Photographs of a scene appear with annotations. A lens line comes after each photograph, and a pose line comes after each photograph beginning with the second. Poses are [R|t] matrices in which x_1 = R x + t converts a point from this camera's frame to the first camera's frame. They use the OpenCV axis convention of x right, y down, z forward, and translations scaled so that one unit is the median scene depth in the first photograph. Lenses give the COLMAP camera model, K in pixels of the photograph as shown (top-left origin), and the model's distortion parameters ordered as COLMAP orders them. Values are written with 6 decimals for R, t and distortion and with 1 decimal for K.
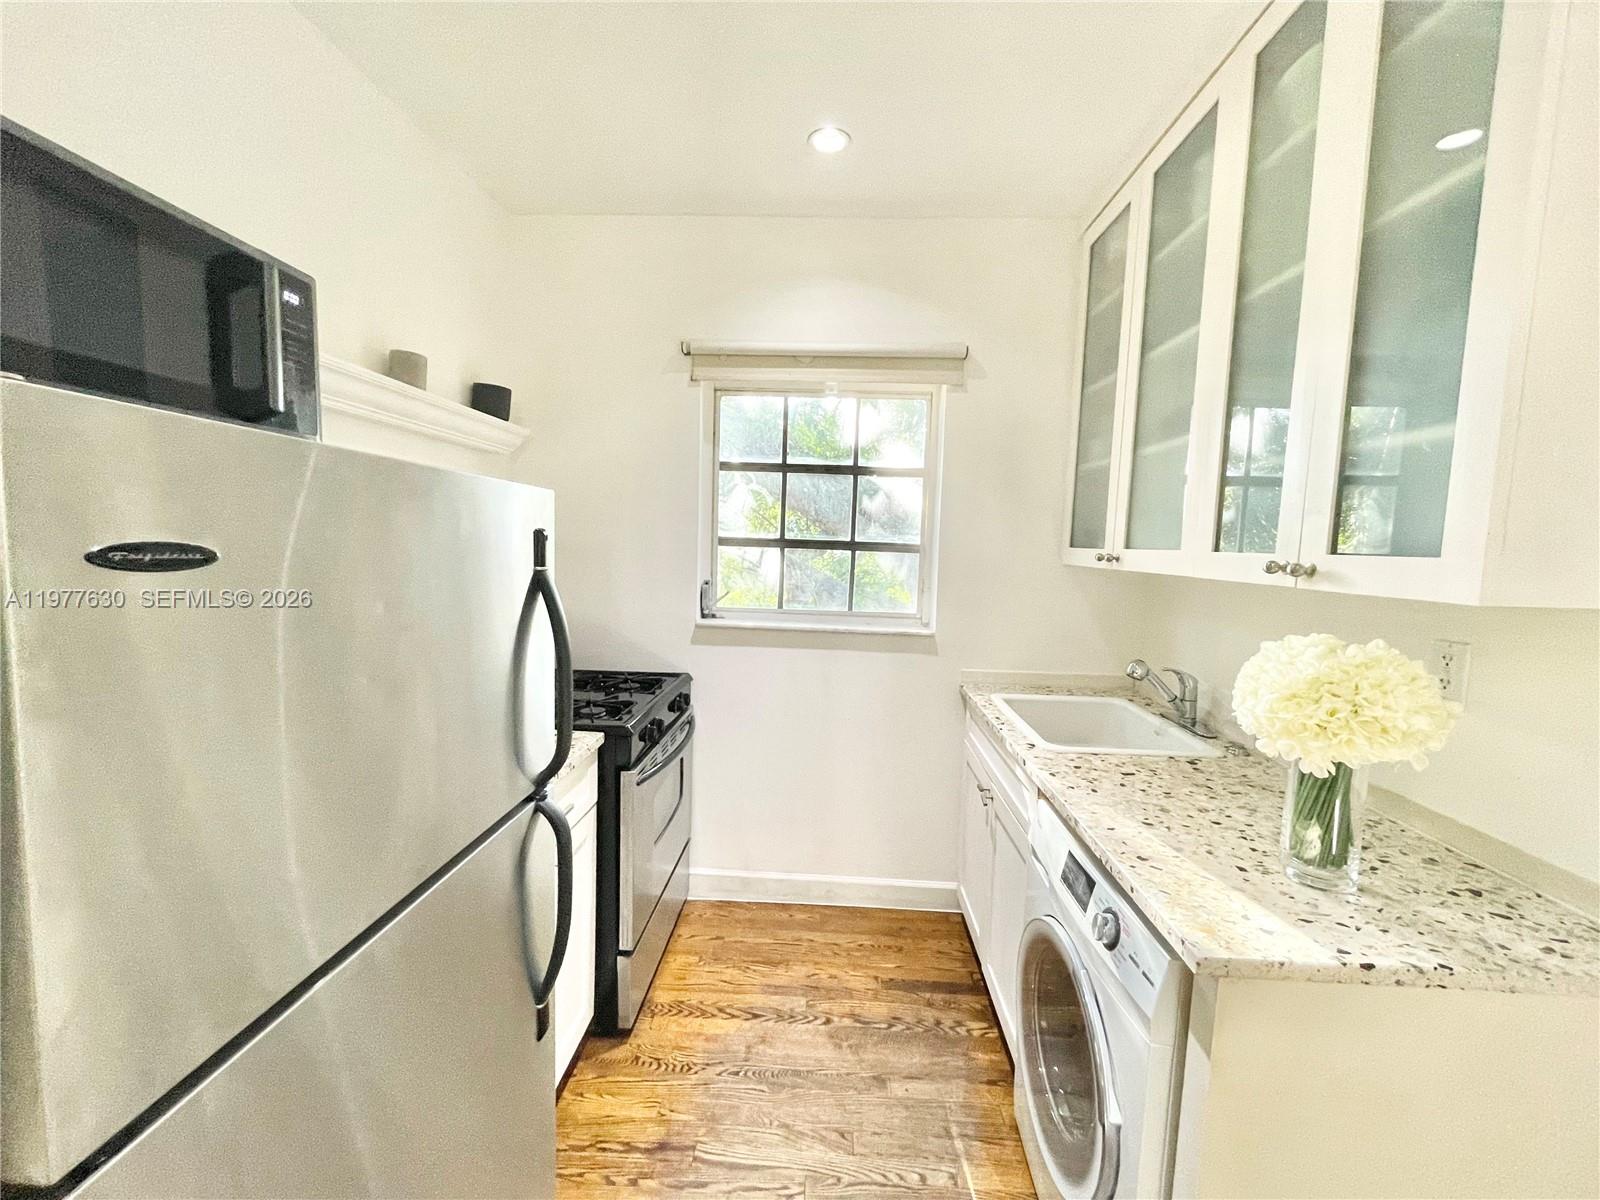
lens RADIAL K [[647.7, 0, 797.7], [0, 647.7, 602.4], [0, 0, 1]] dist [-0.001304, -0.000565]
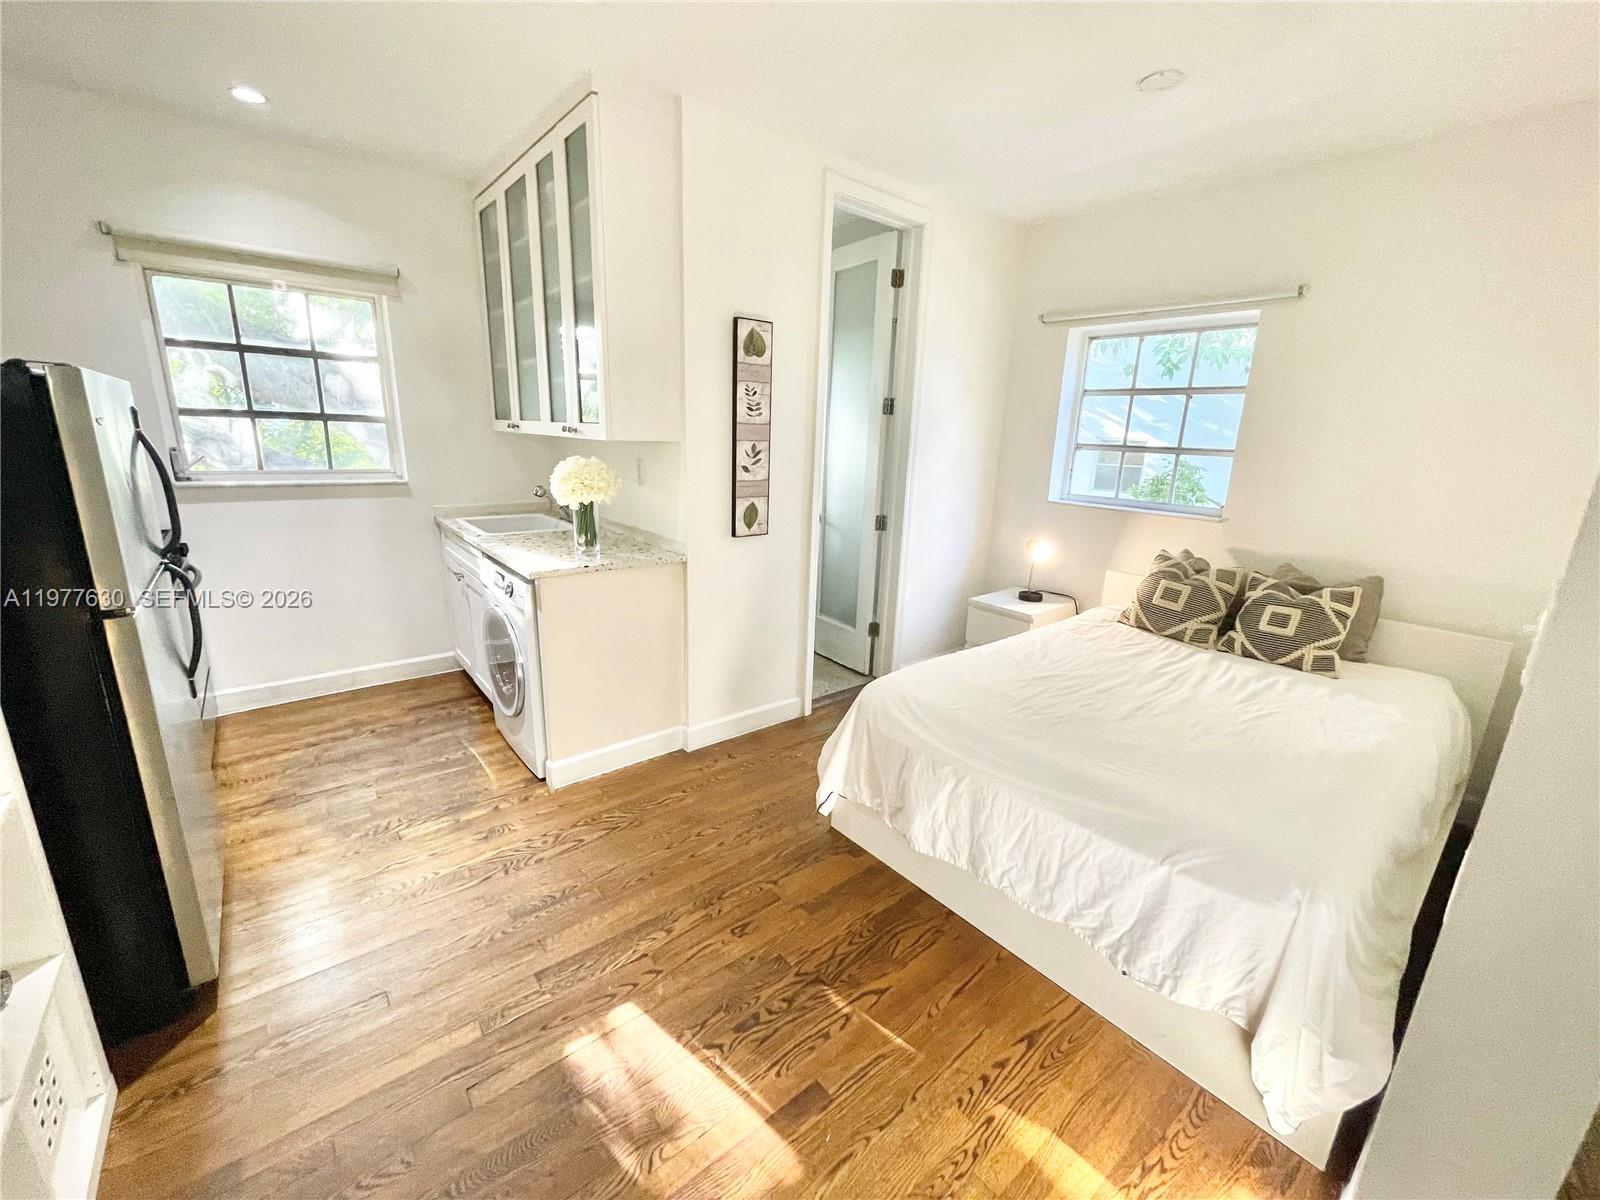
lens RADIAL K [[647.7, 0, 797.7], [0, 647.7, 602.4], [0, 0, 1]] dist [-0.001304, -0.000565]
pose [[0.739346, -0.176652, 0.649740, -0.154389], [0.050608, 0.976821, 0.207991, 0.067509], [-0.671421, -0.120895, 0.731148, -0.792109]]
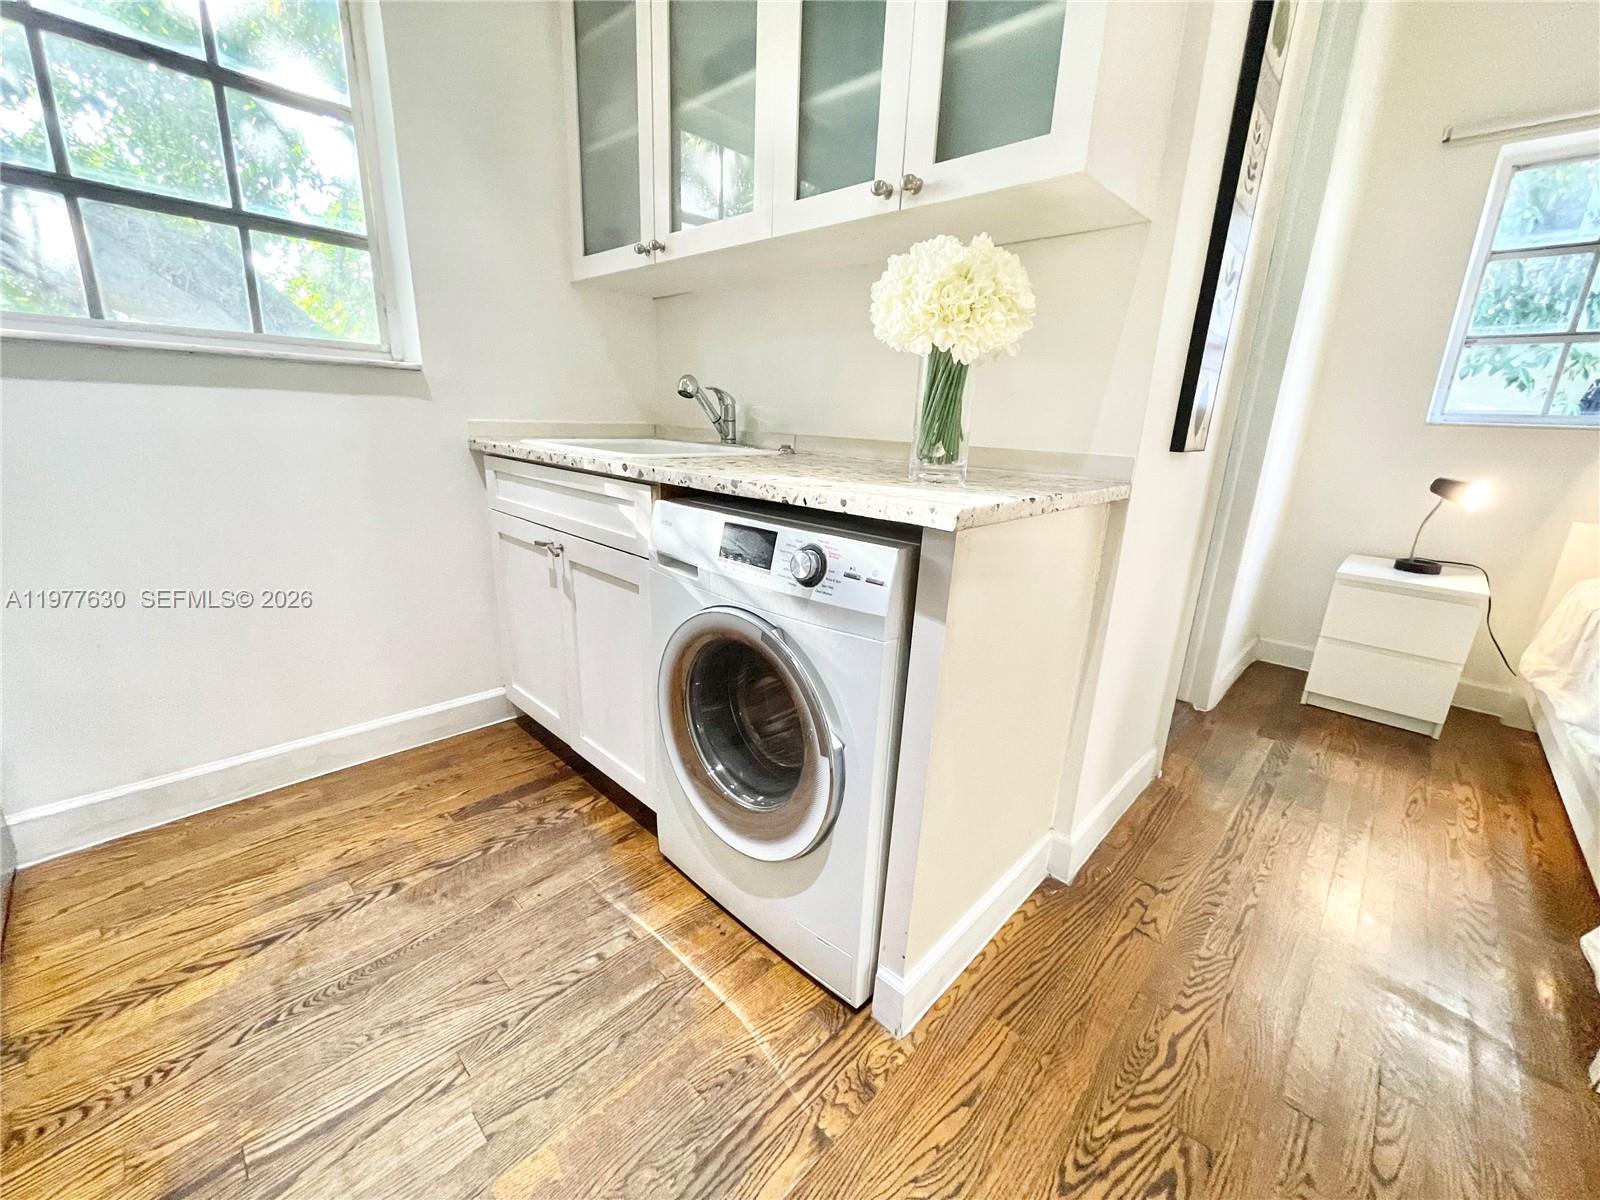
lens RADIAL K [[647.7, 0, 797.7], [0, 647.7, 602.4], [0, 0, 1]] dist [-0.001304, -0.000565]
pose [[0.654446, -0.210680, 0.726164, -0.116158], [0.051204, 0.970541, 0.235433, 0.192524], [-0.754373, -0.116896, 0.645954, 0.236093]]
